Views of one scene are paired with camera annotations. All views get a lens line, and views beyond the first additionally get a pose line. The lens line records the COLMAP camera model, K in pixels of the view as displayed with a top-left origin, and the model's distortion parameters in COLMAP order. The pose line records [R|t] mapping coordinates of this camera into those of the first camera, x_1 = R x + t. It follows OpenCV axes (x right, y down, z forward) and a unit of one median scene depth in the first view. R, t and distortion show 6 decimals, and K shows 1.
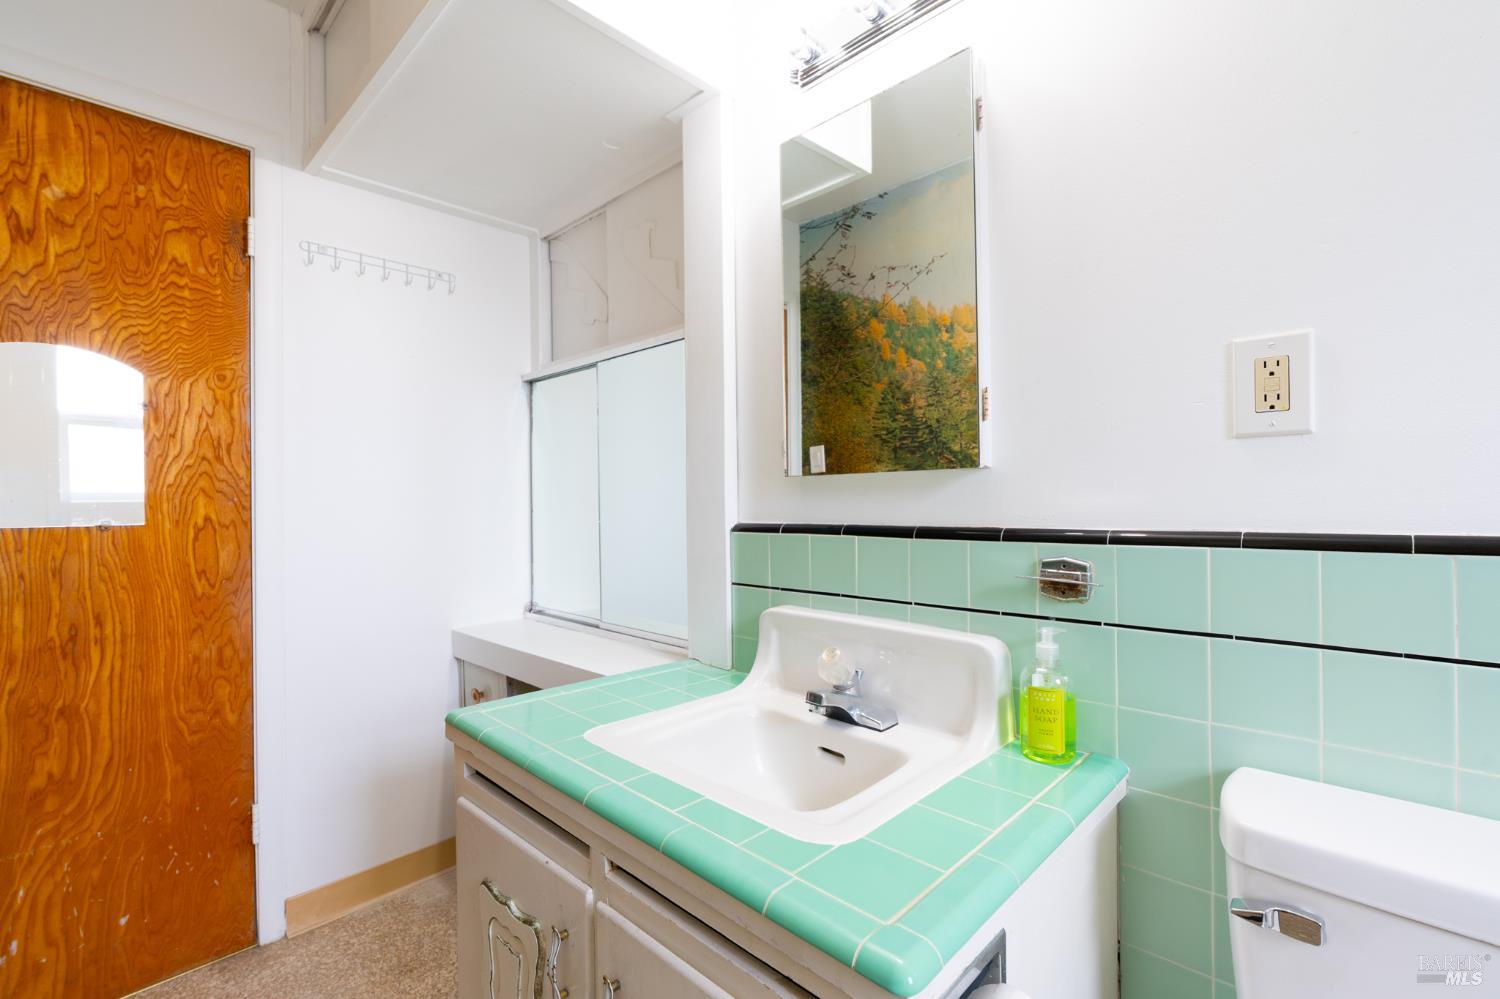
lens RADIAL K [[672.0, 0, 750.0], [0, 672.0, 499.5], [0, 0, 1]] dist [-0.003410, -0.000156]
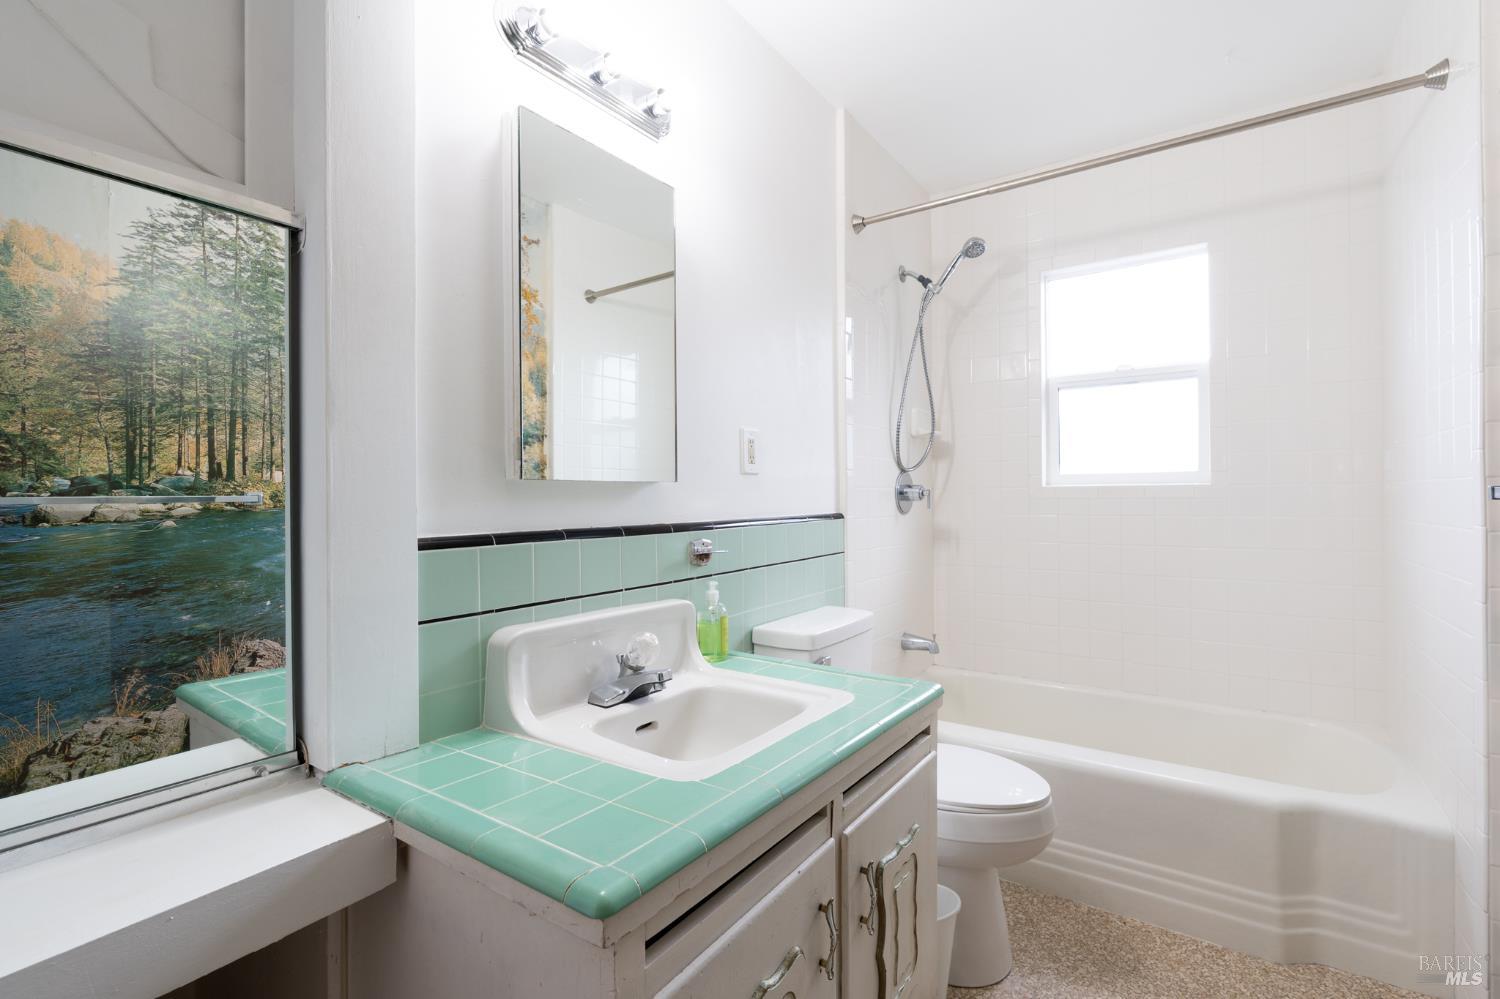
lens RADIAL K [[672.0, 0, 750.0], [0, 672.0, 499.5], [0, 0, 1]] dist [-0.003410, -0.000156]
pose [[-0.162325, 0.009283, 0.986694, -1.111743], [0.008871, 0.999929, -0.007948, 0.003073], [-0.986698, 0.007463, -0.162395, 1.078979]]
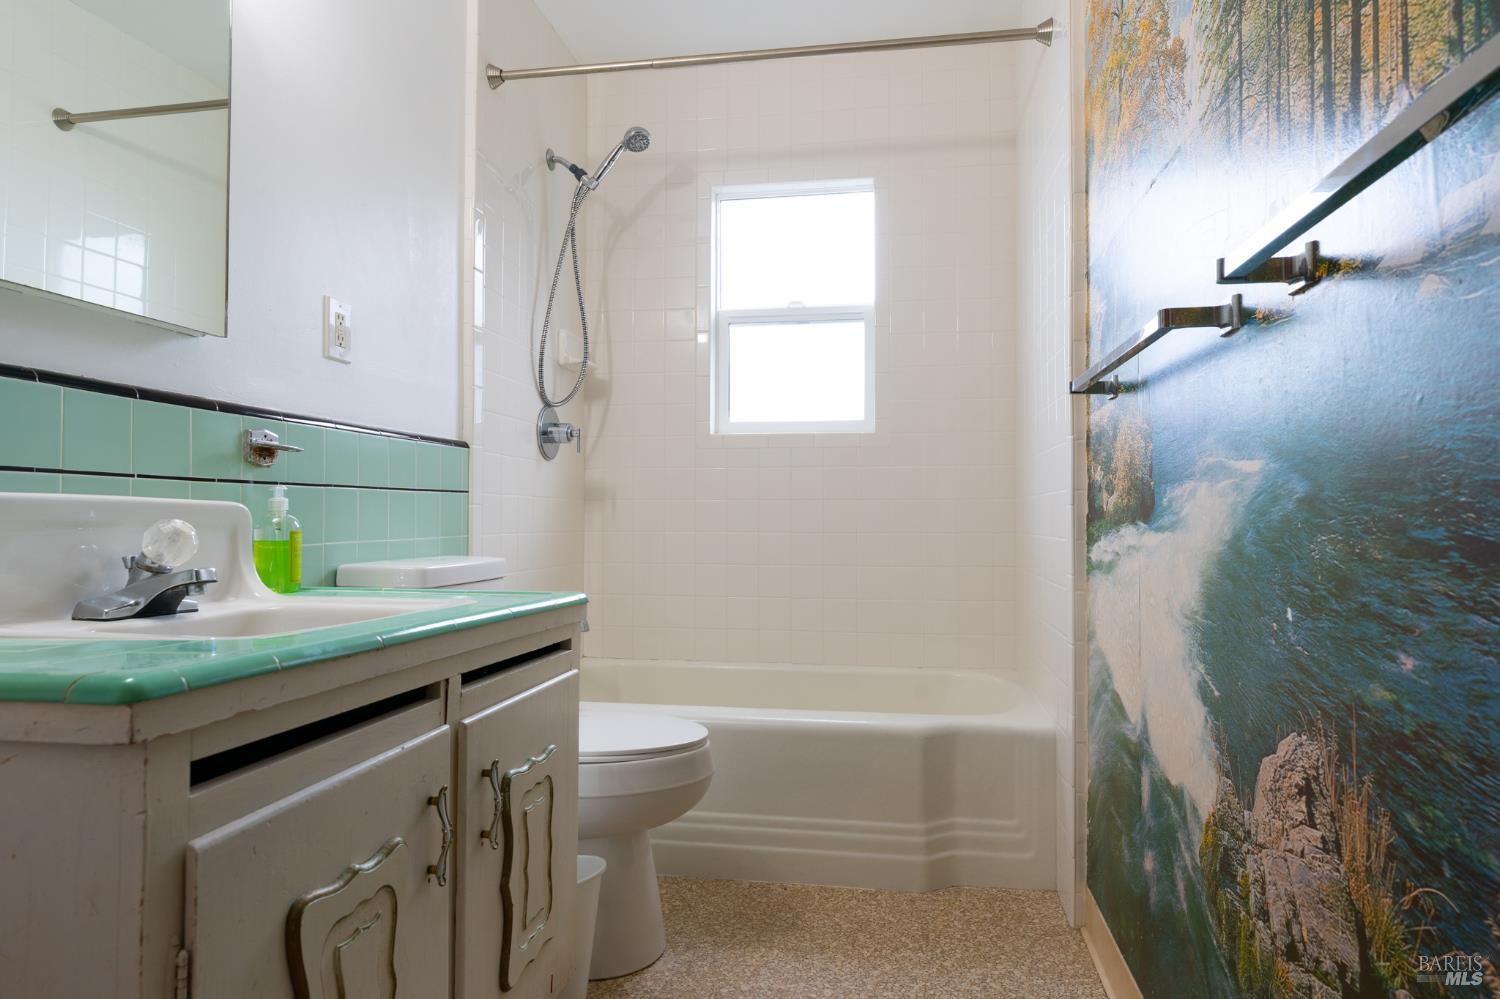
lens RADIAL K [[899.1, 0, 749.6], [0, 899.1, 504.7], [0, 0, 1]] dist [-0.020649, 0.023164]
pose [[-0.567563, 0.025254, 0.822942, -1.238510], [0.003141, 0.999589, -0.028508, 0.250843], [-0.823324, -0.013595, -0.567409, 1.114168]]
